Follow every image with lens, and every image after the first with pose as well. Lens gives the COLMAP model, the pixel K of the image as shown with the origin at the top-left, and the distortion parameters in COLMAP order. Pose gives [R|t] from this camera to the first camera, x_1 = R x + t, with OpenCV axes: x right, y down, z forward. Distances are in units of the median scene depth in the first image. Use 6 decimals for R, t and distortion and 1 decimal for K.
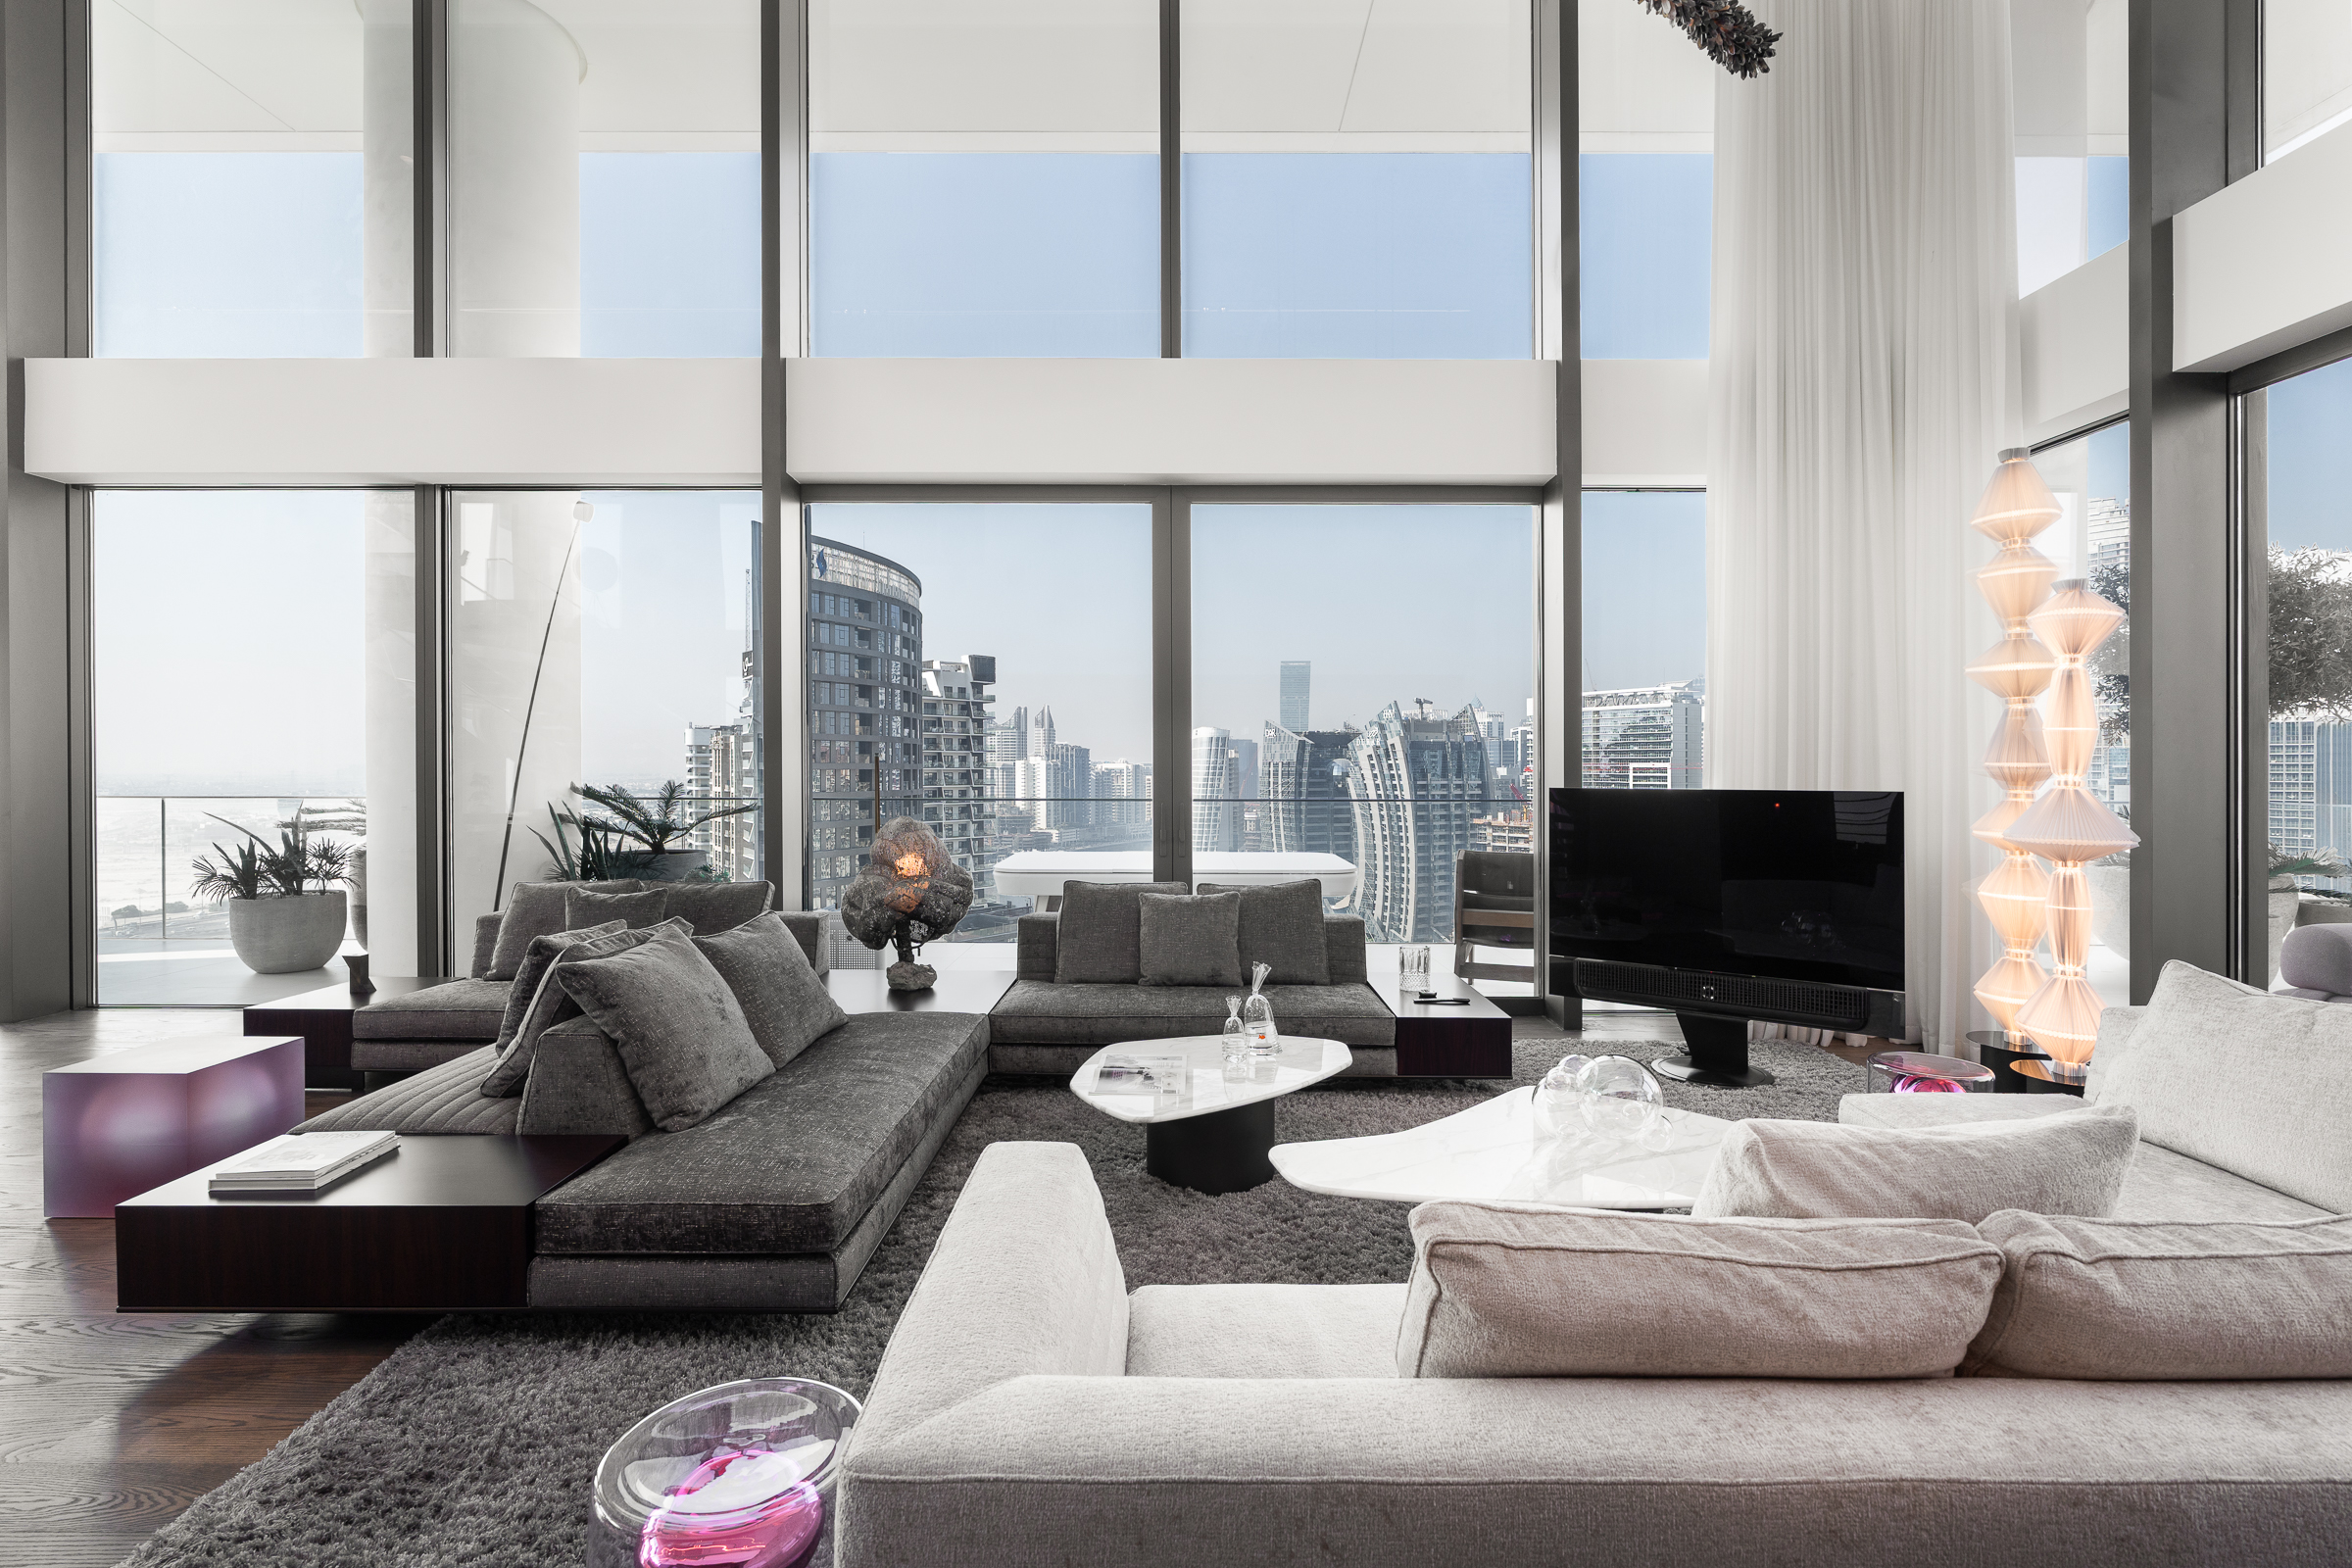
lens RADIAL K [[1054.5, 0, 1178.6], [0, 1054.5, 778.5], [0, 0, 1]] dist [-0.002054, -0.000020]
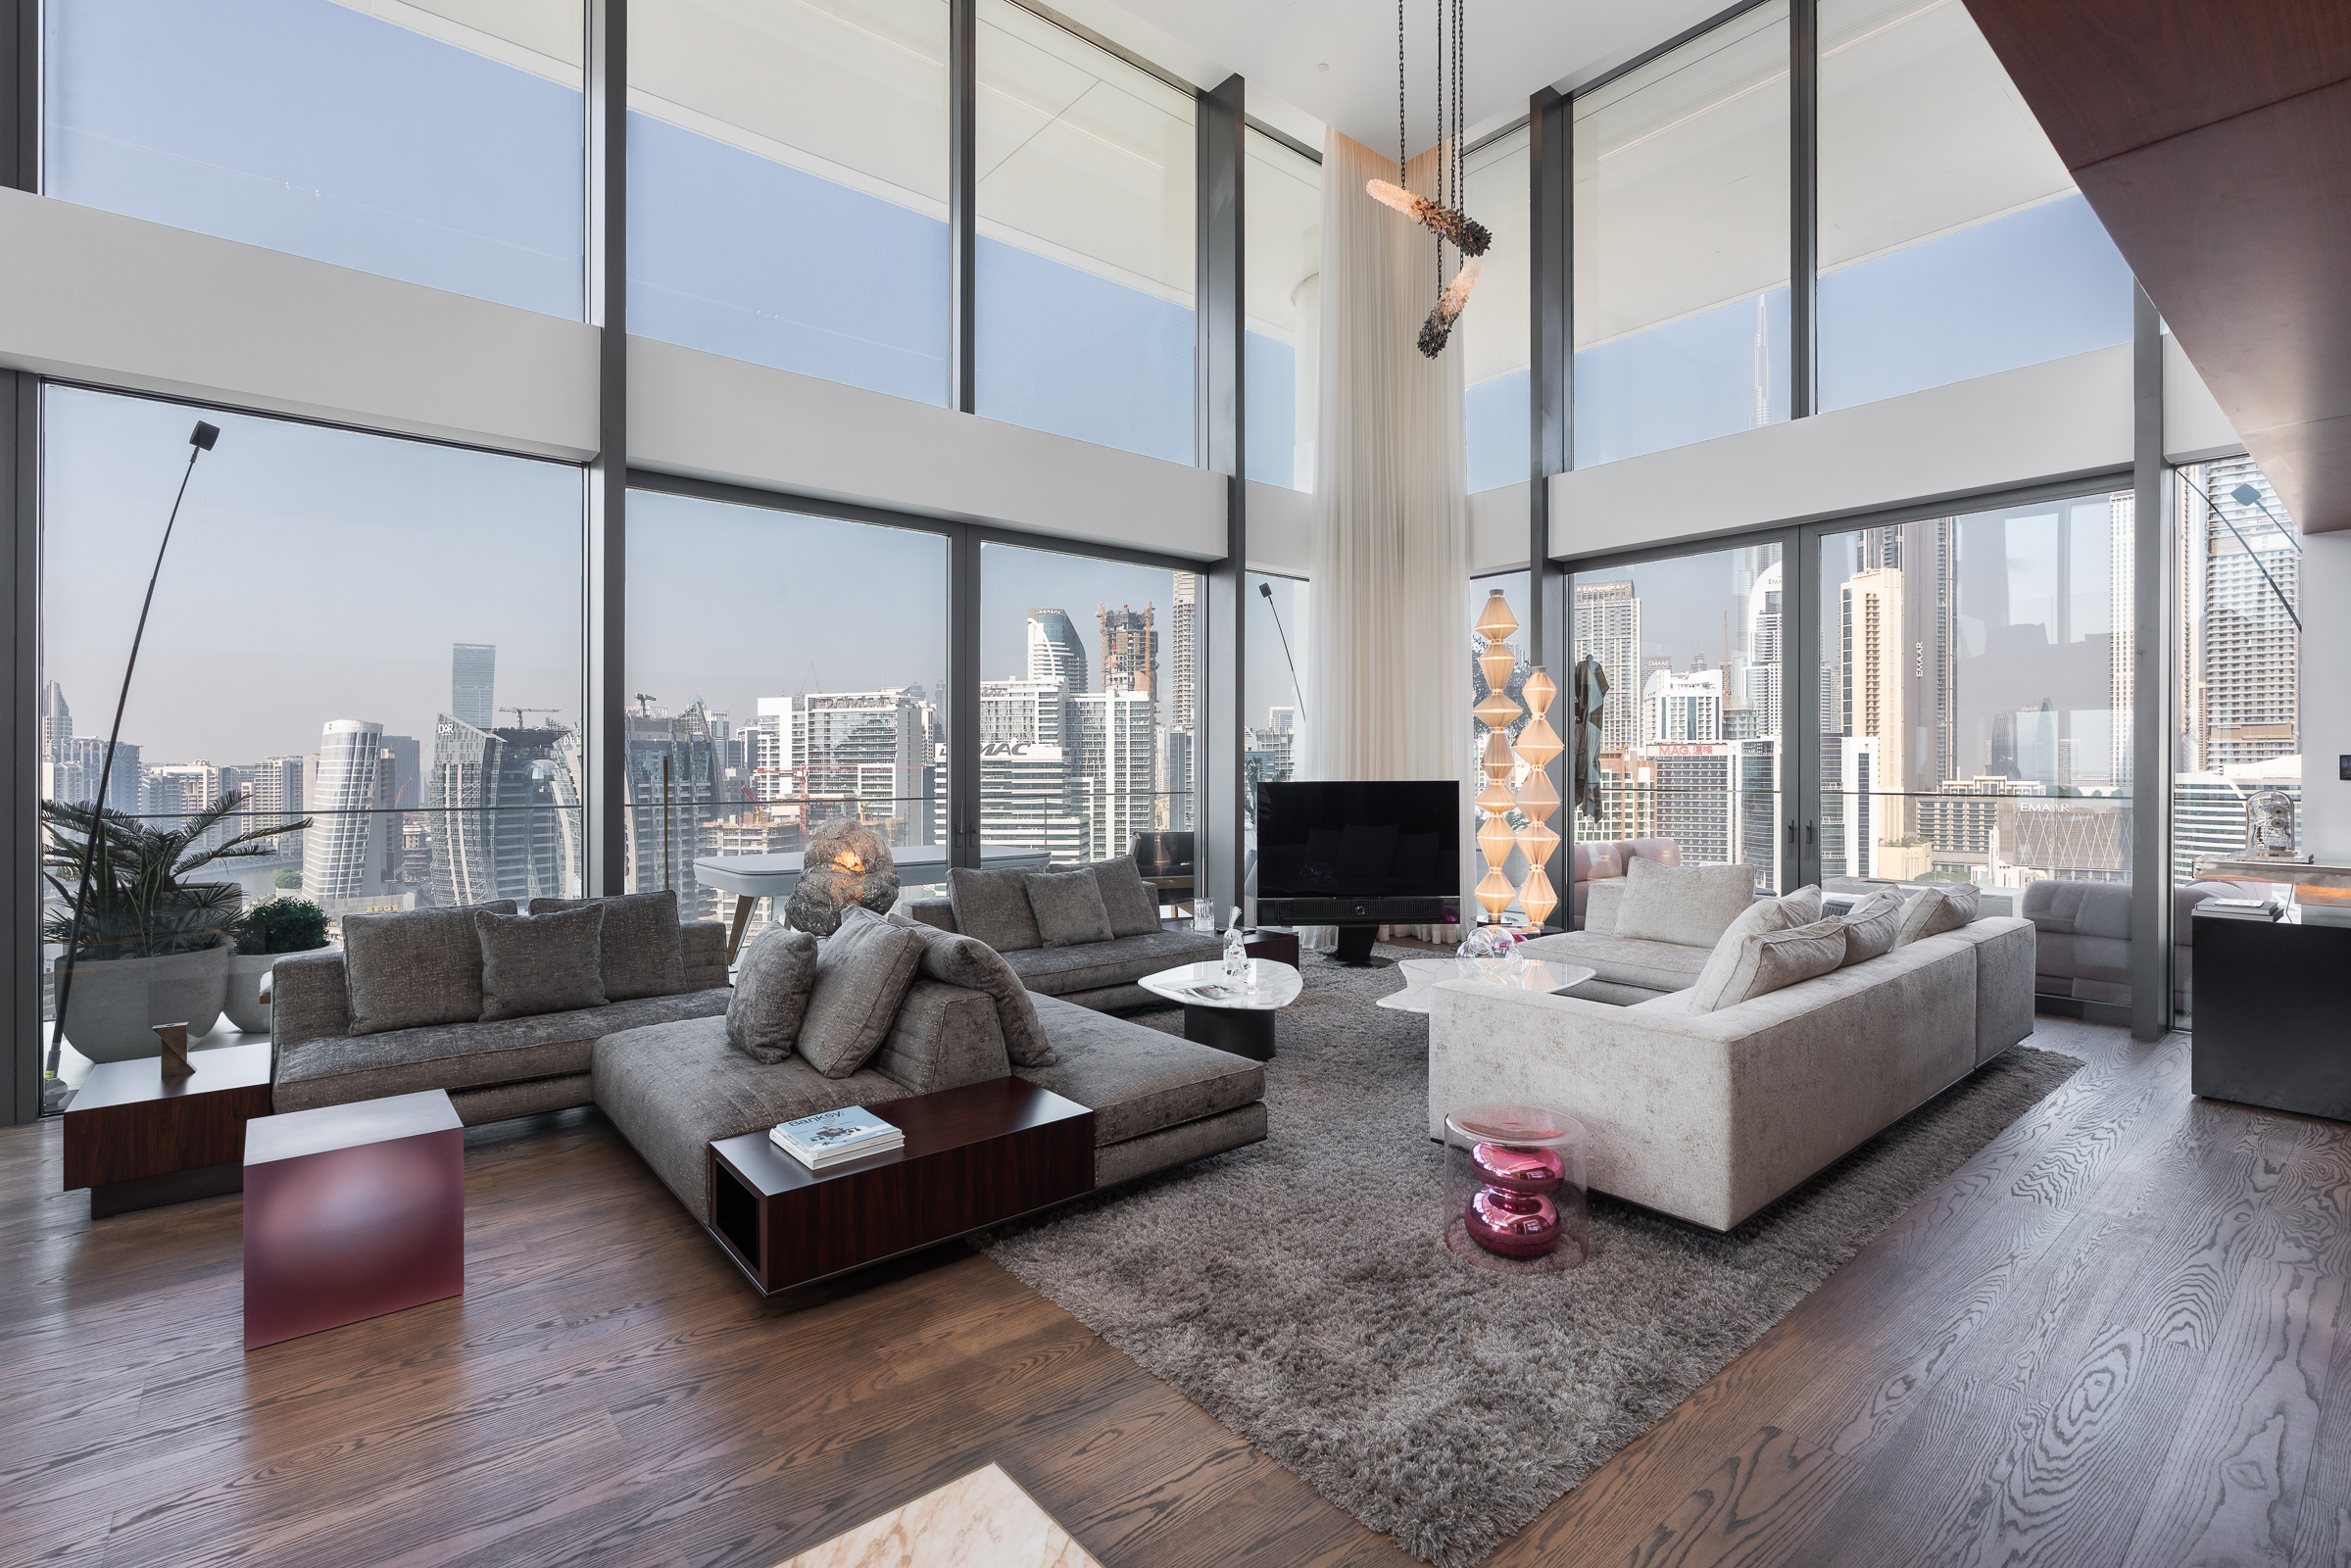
lens RADIAL K [[1059.2, 0, 1157.0], [0, 1059.2, 779.5], [0, 0, 1]] dist [-0.000708, 0.000301]
pose [[0.771028, -0.012706, 0.636674, -0.211193], [0.012547, 0.999910, 0.004760, -0.000755], [-0.636677, 0.004319, 0.771118, -0.006407]]
